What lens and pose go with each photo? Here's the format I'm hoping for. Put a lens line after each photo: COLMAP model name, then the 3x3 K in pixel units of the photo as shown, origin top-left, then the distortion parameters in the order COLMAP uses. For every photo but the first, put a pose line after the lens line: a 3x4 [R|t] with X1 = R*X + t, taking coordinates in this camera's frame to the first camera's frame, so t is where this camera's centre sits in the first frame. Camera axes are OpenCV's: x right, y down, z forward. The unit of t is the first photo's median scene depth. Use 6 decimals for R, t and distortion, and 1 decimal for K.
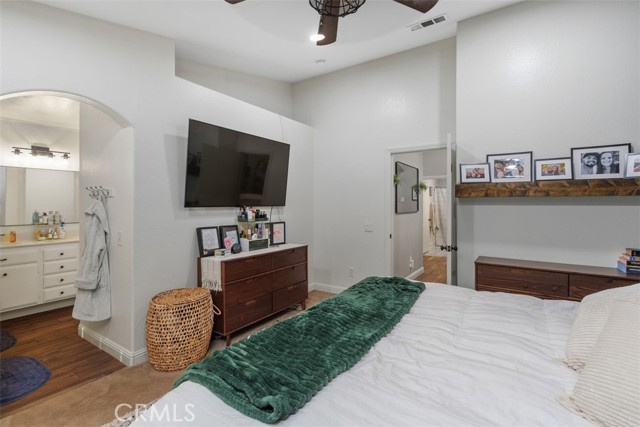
lens RADIAL K [[292.9, 0, 320.3], [0, 292.9, 202.4], [0, 0, 1]] dist [0.001293, 0.000115]
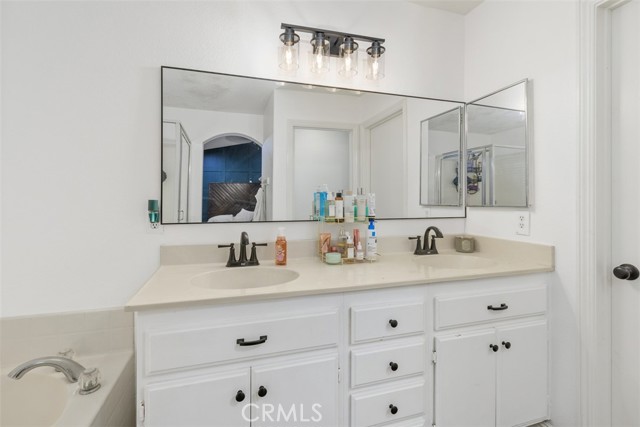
lens RADIAL K [[289.5, 0, 321.0], [0, 289.5, 211.2], [0, 0, 1]] dist [0.002305, -0.000399]
pose [[0.778103, 0.022360, -0.627738, -0.717874], [-0.006149, 0.999589, 0.027984, 0.050803], [0.628106, -0.017914, 0.777921, 0.688324]]
